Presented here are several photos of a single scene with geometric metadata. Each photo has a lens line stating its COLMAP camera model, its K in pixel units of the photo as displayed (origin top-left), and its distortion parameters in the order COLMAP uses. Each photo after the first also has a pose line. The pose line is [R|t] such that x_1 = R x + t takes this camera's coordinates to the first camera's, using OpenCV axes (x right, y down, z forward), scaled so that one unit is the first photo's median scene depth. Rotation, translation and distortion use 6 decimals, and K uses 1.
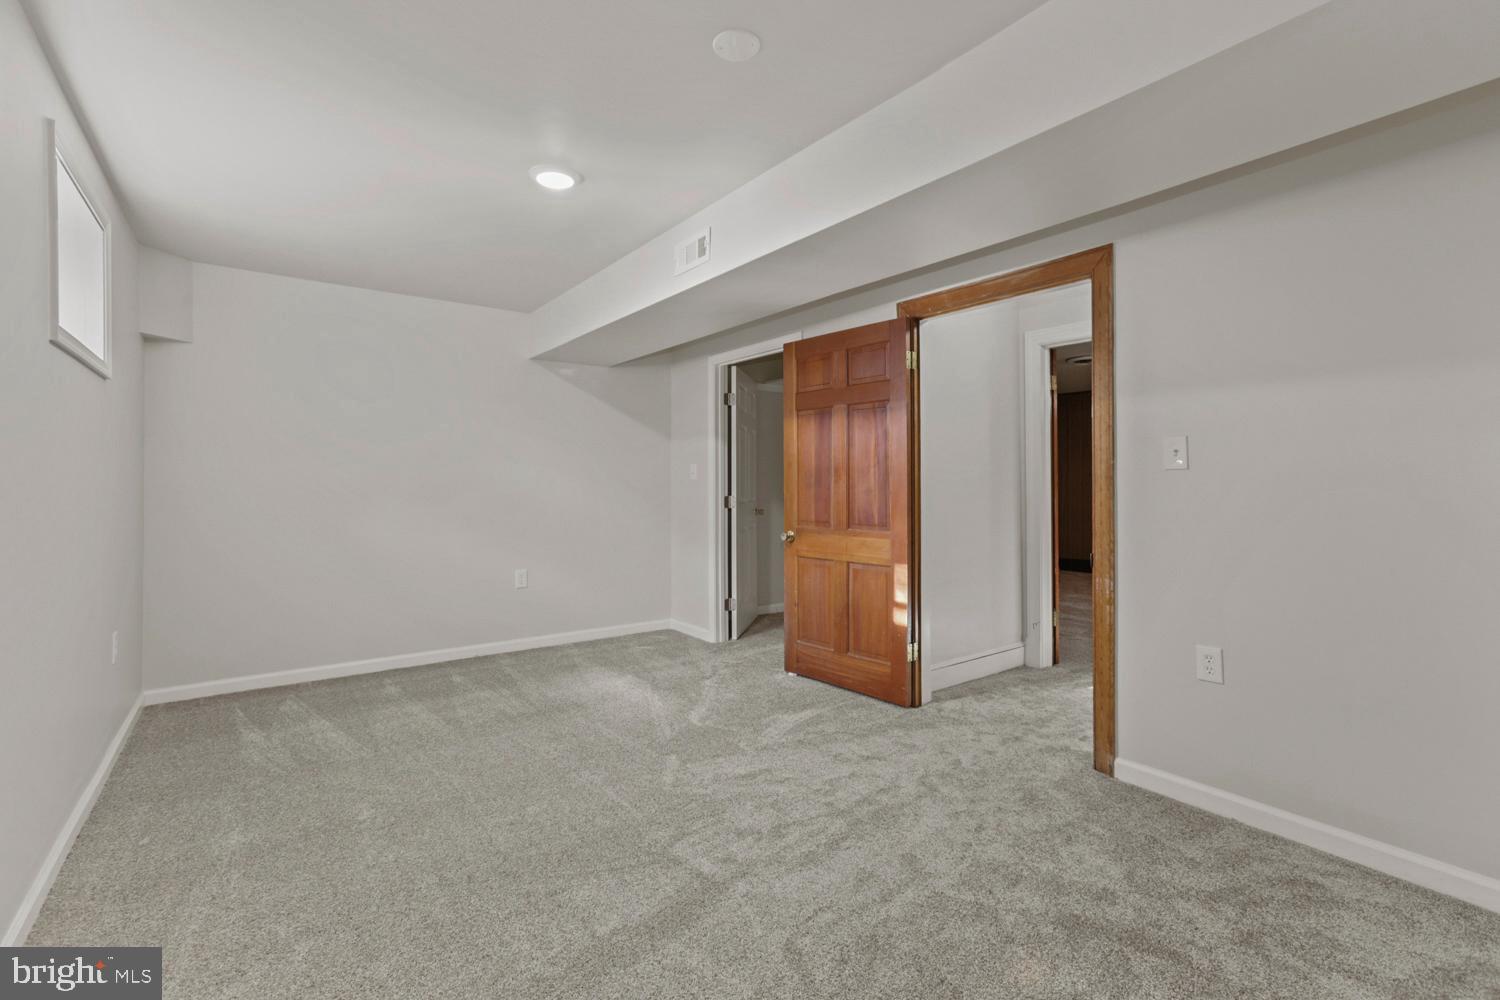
lens RADIAL K [[674.7, 0, 742.1], [0, 674.7, 476.9], [0, 0, 1]] dist [0.002611, 0.002439]
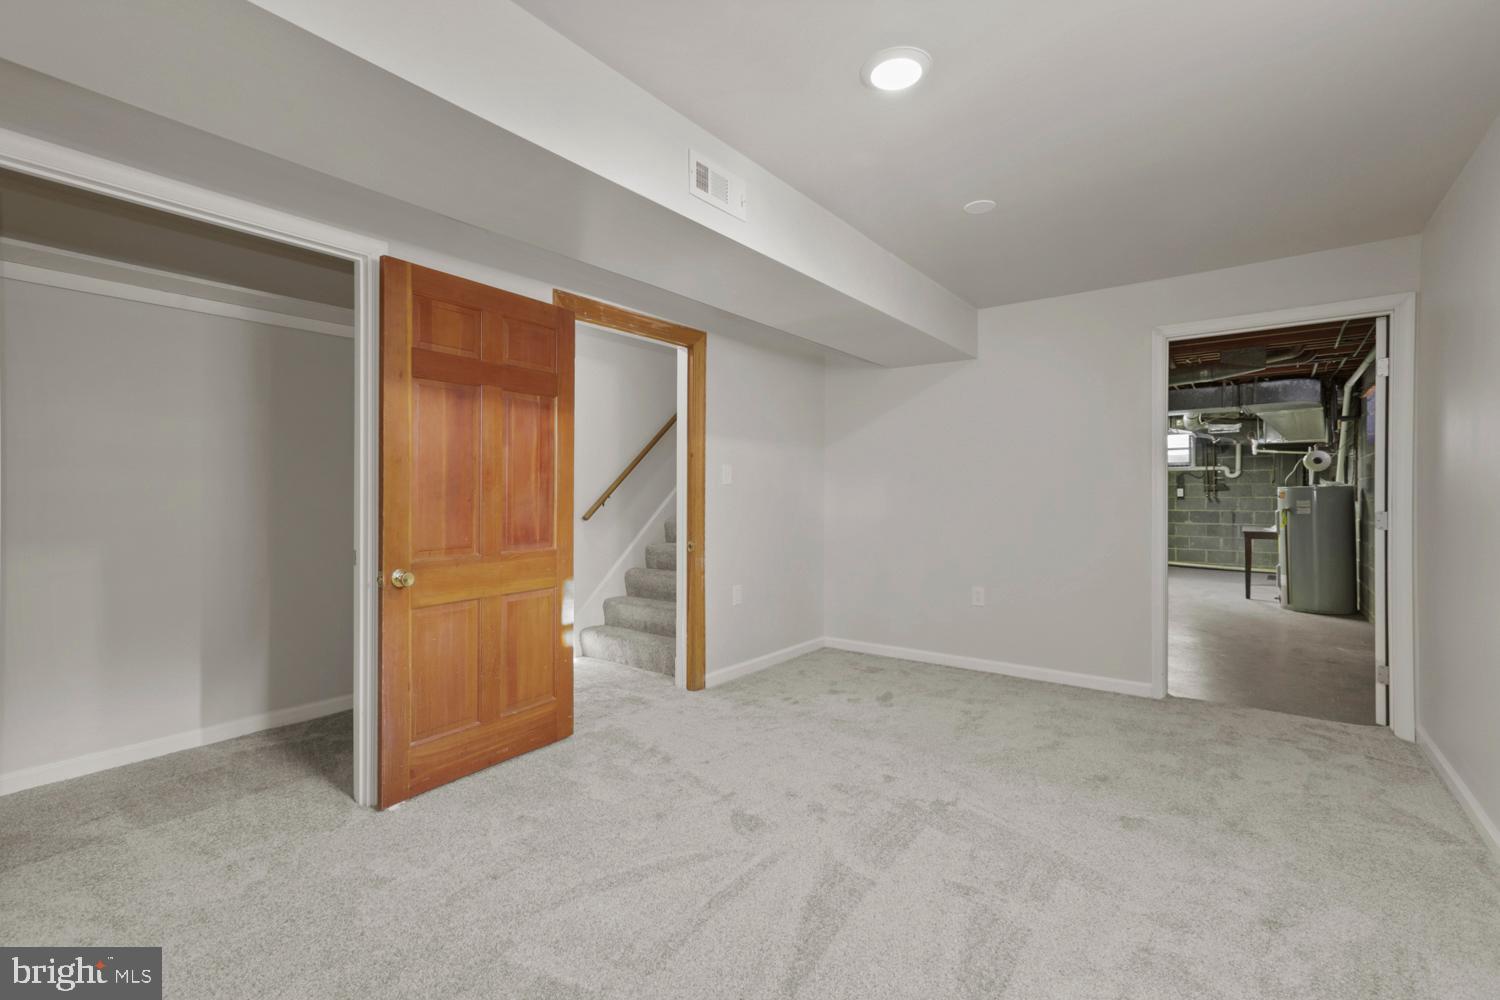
lens RADIAL K [[674.7, 0, 749.0], [0, 674.7, 499.4], [0, 0, 1]] dist [0.002611, 0.002439]
pose [[-0.280638, -0.006208, 0.959793, -0.686309], [-0.008250, 0.999958, 0.004055, 0.012967], [-0.959778, -0.006781, -0.280678, 0.994943]]
